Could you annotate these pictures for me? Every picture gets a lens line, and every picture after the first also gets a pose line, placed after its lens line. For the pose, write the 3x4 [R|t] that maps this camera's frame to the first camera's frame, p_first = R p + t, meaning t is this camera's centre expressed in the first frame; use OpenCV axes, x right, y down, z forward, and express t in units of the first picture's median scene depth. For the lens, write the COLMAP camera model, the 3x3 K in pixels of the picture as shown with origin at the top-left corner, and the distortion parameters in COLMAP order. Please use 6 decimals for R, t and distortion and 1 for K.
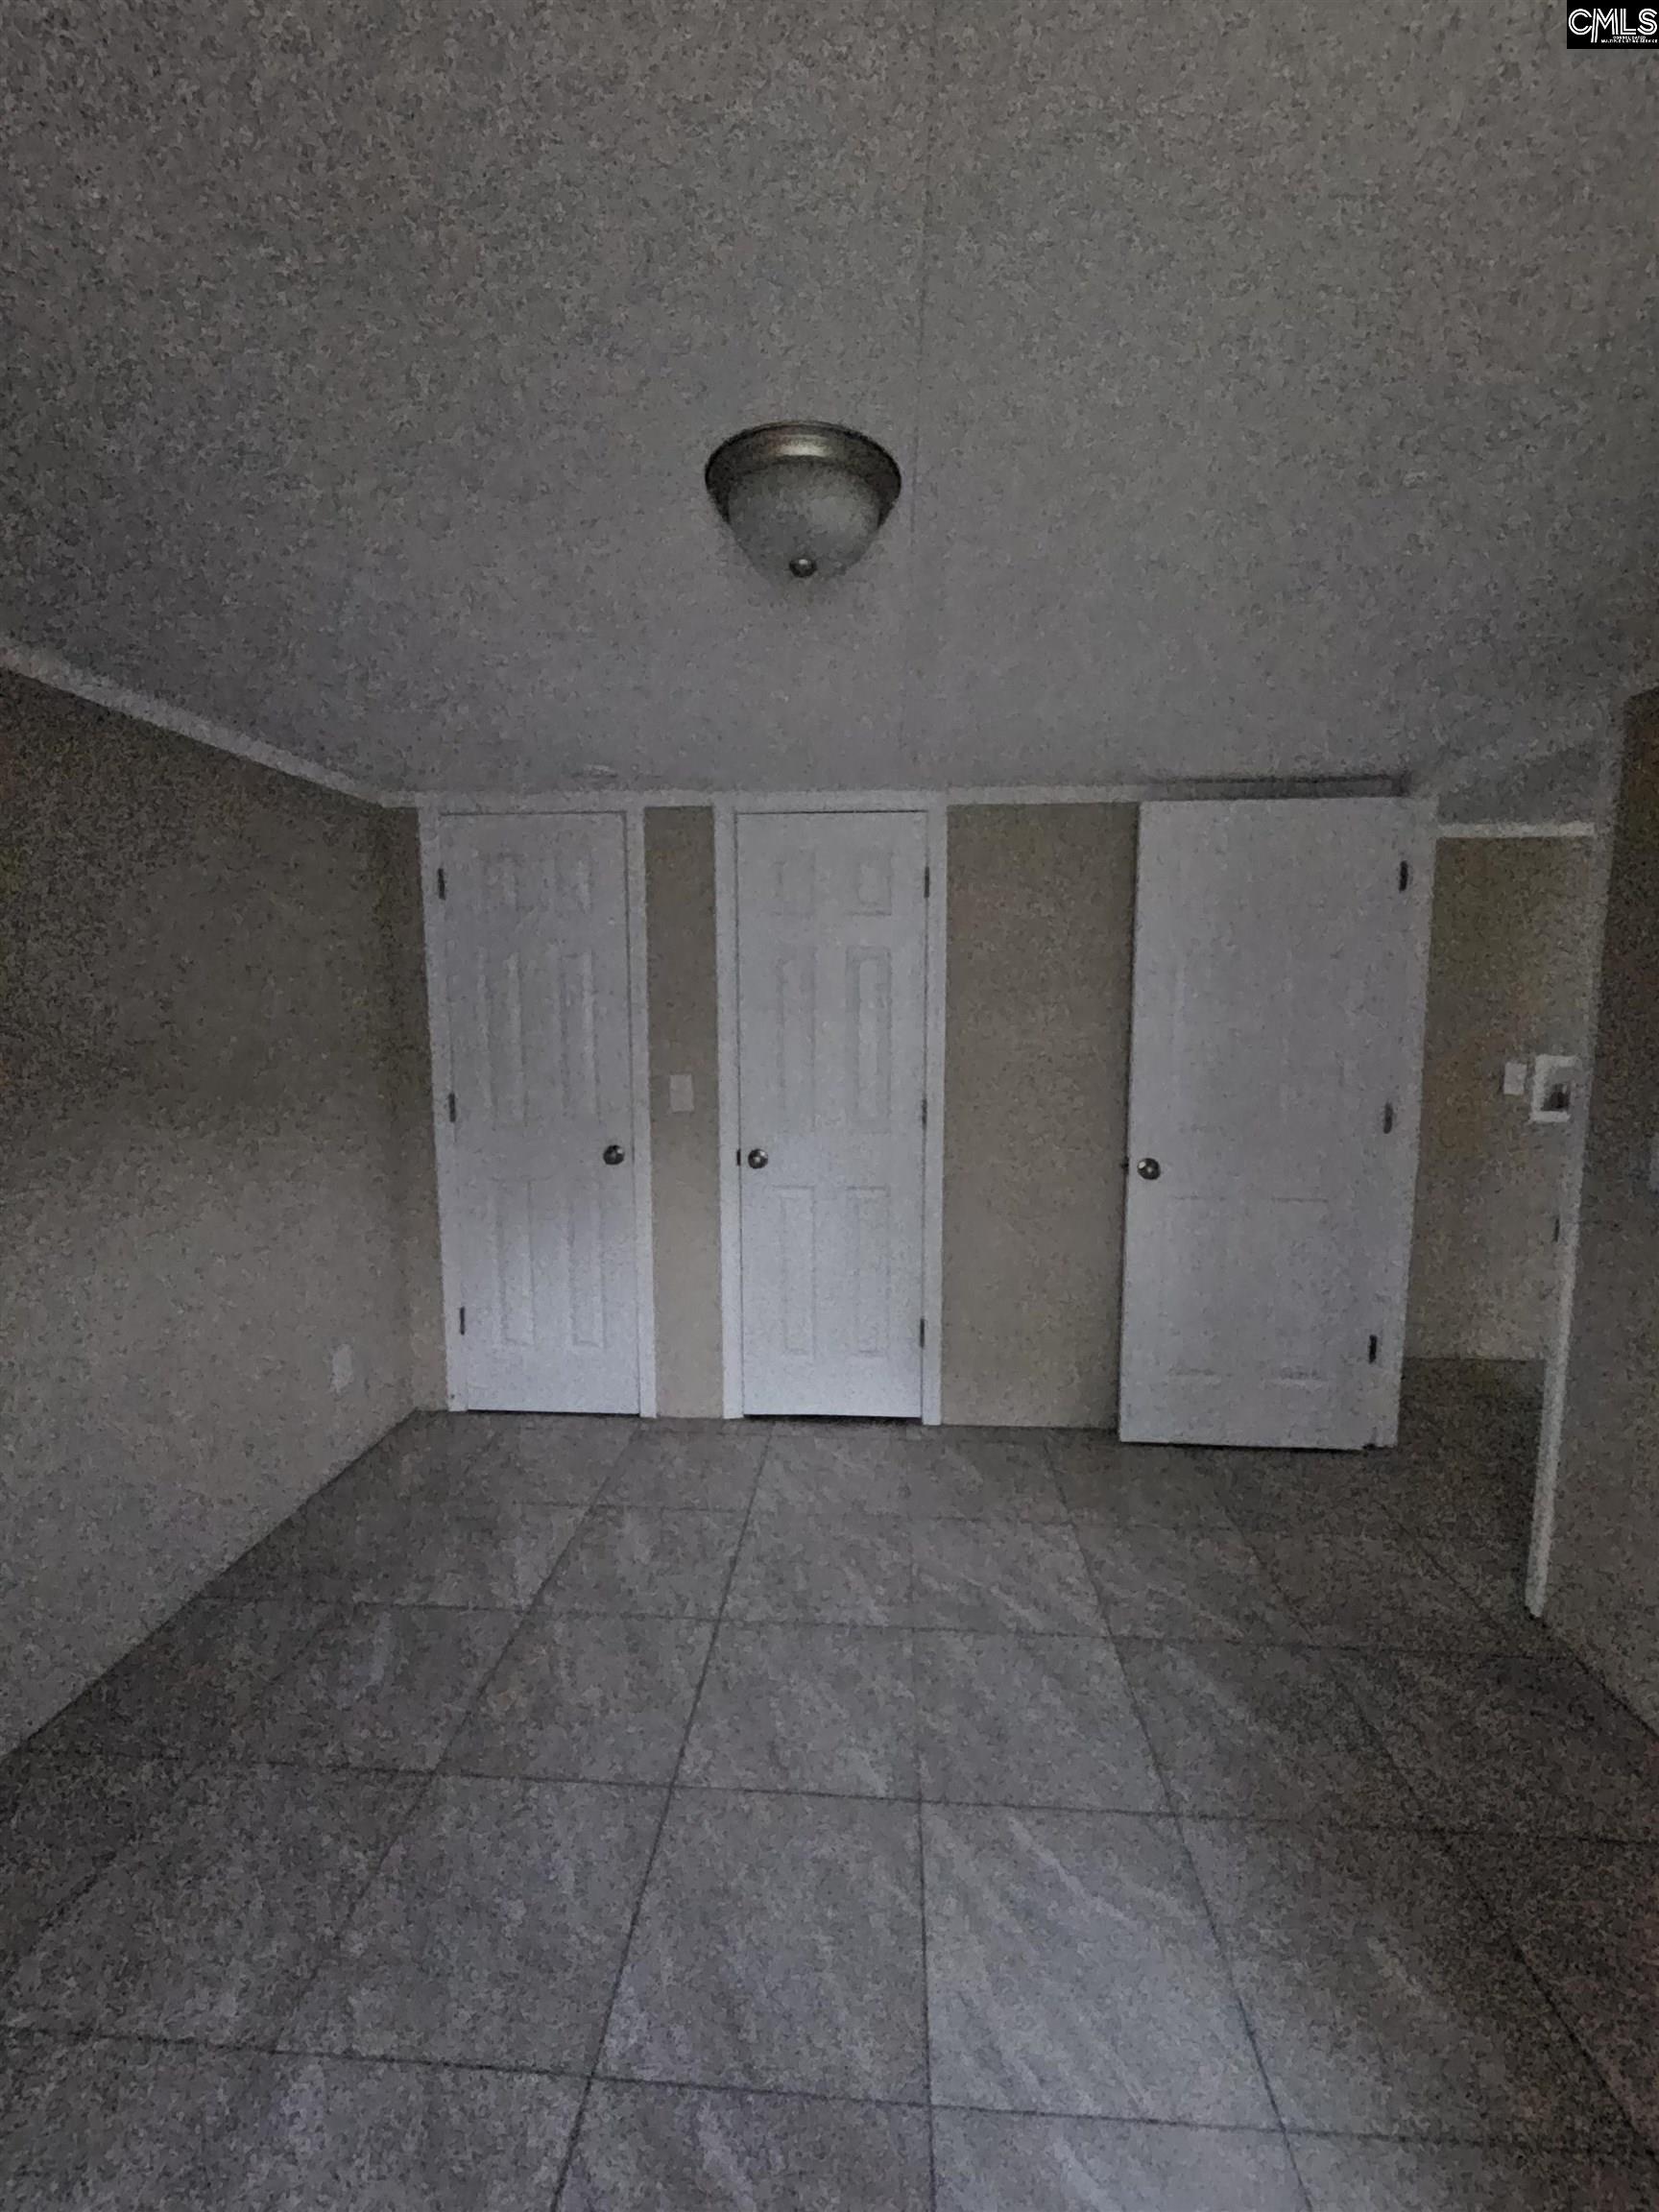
lens RADIAL K [[904.9, 0, 831.1], [0, 904.9, 1100.8], [0, 0, 1]] dist [0.000912, 0.000269]
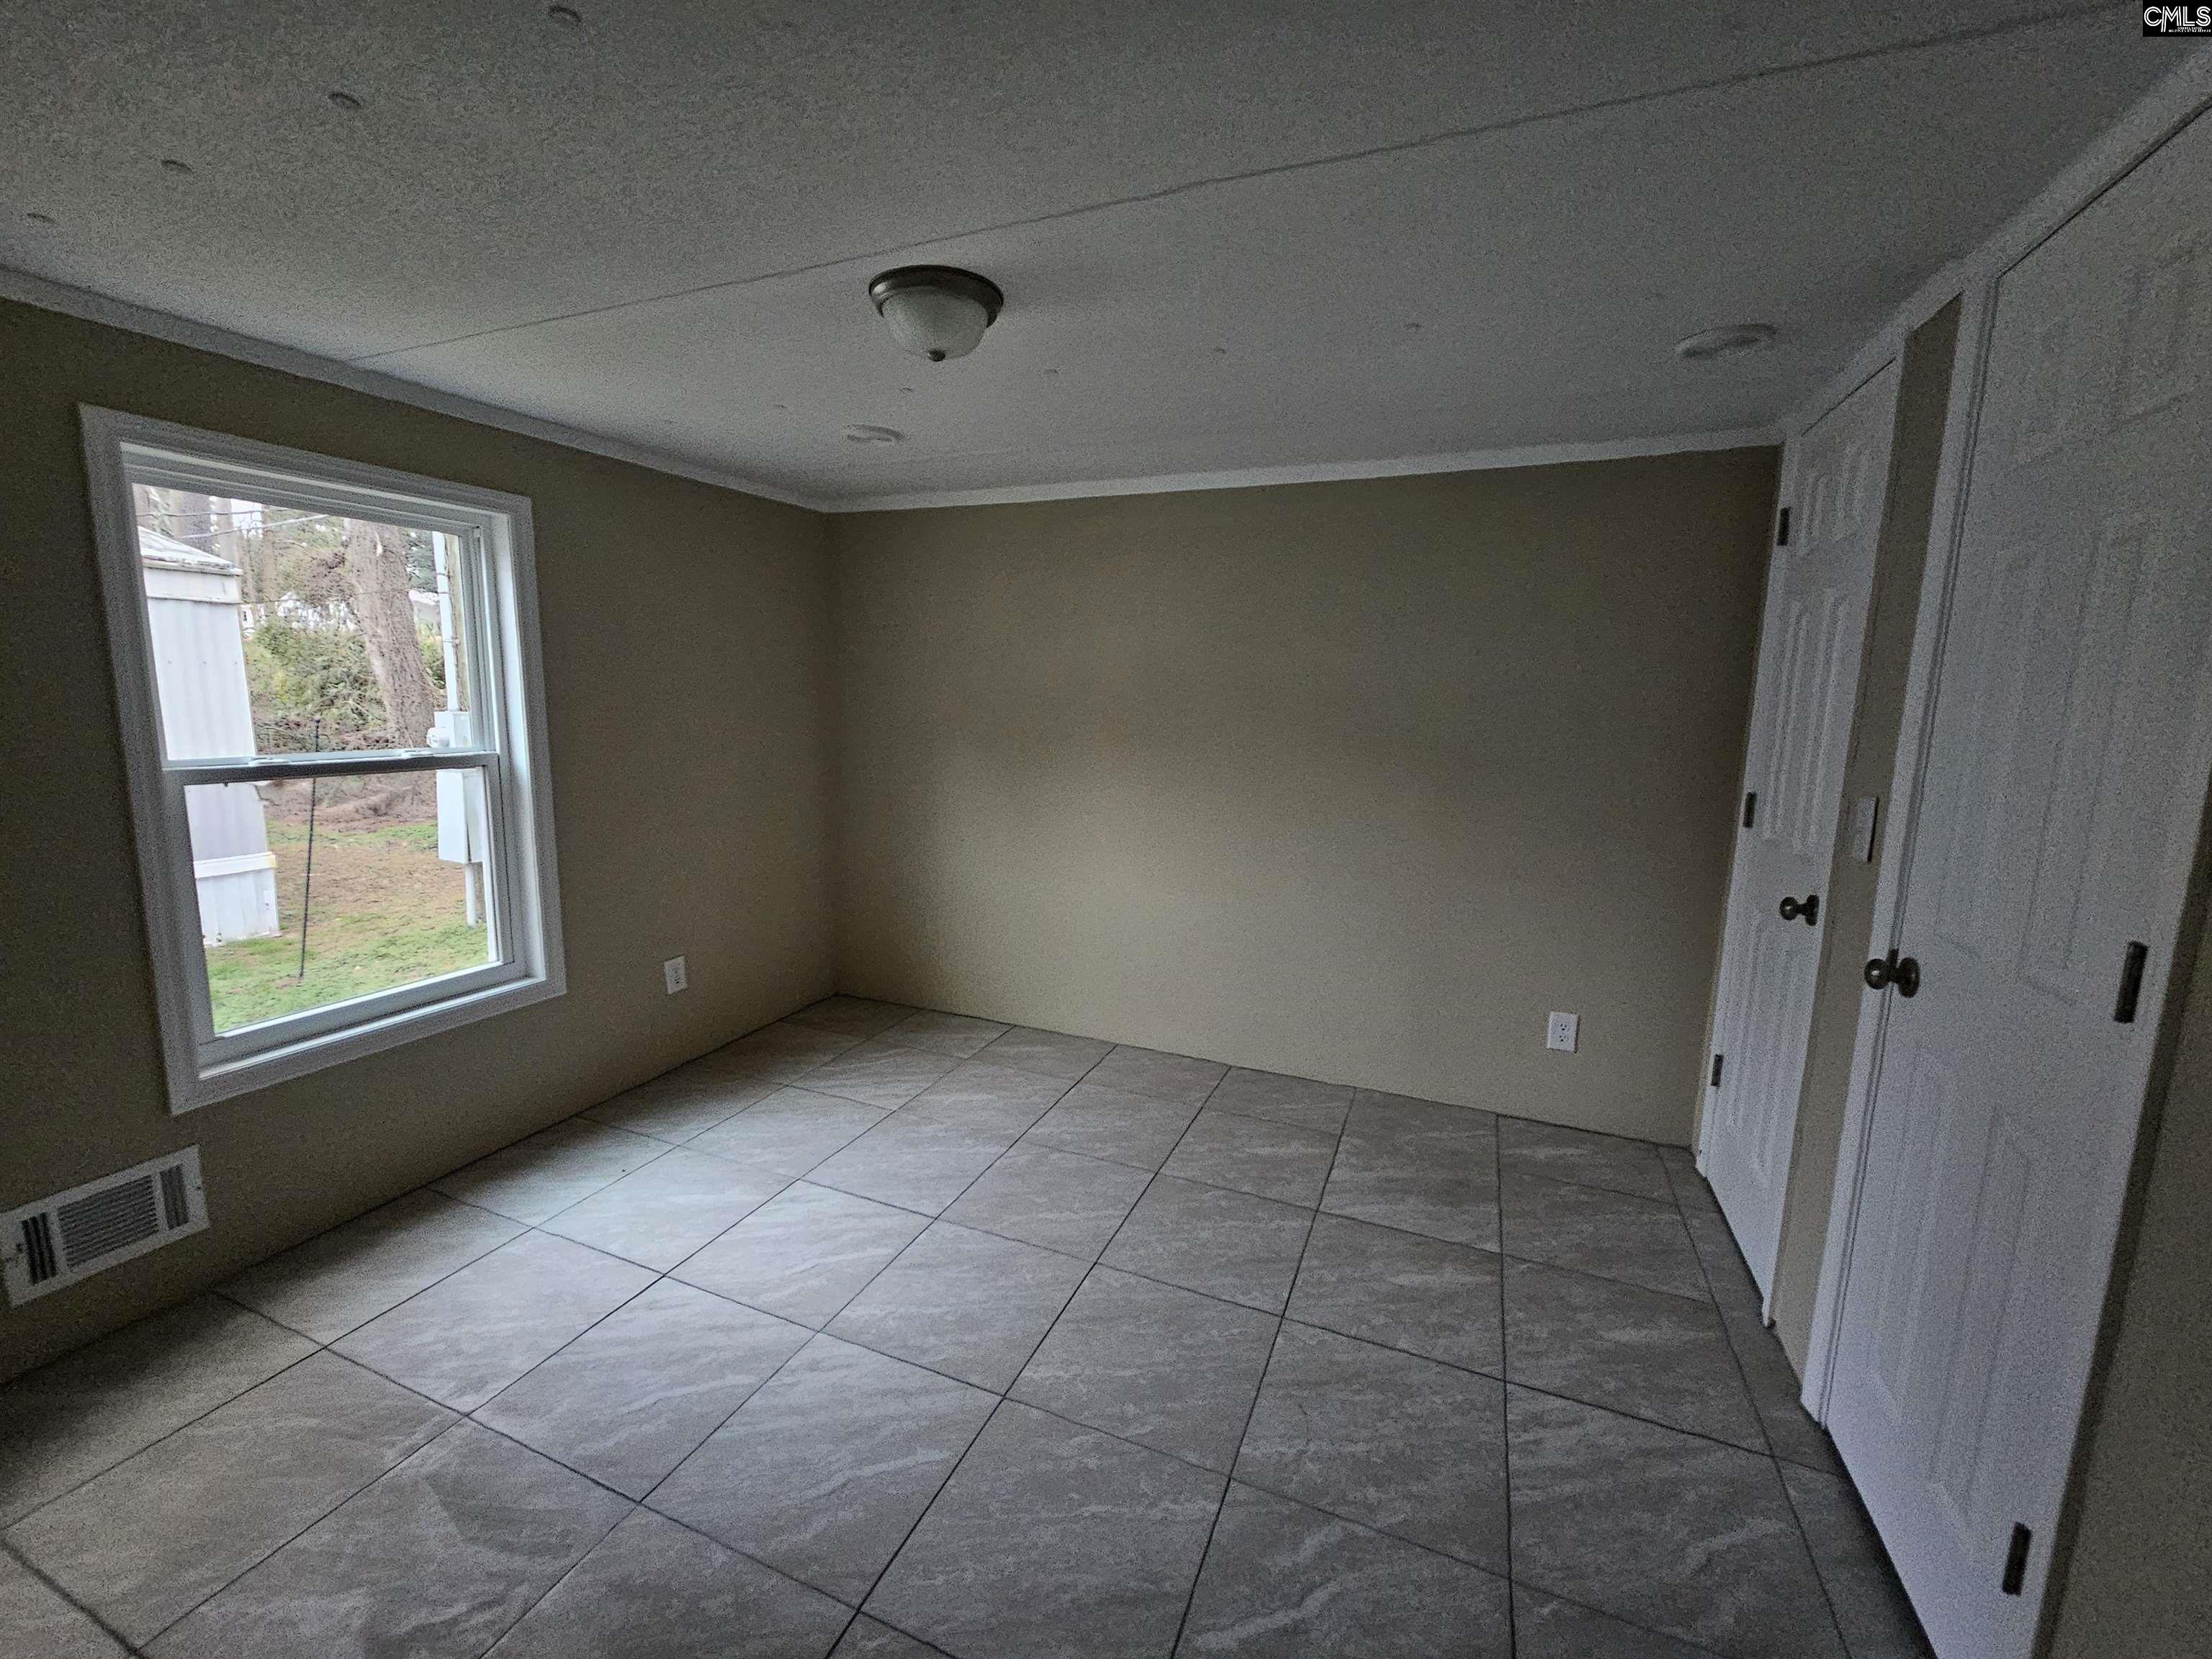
lens RADIAL K [[899.2, 0, 1106.0], [0, 899.2, 829.5], [0, 0, 1]] dist [-0.001942, -0.000066]
pose [[-0.324230, 0.138827, -0.935736, 0.546029], [-0.119908, 0.975163, 0.186224, -0.060178], [0.938348, 0.172582, -0.299530, 0.742005]]
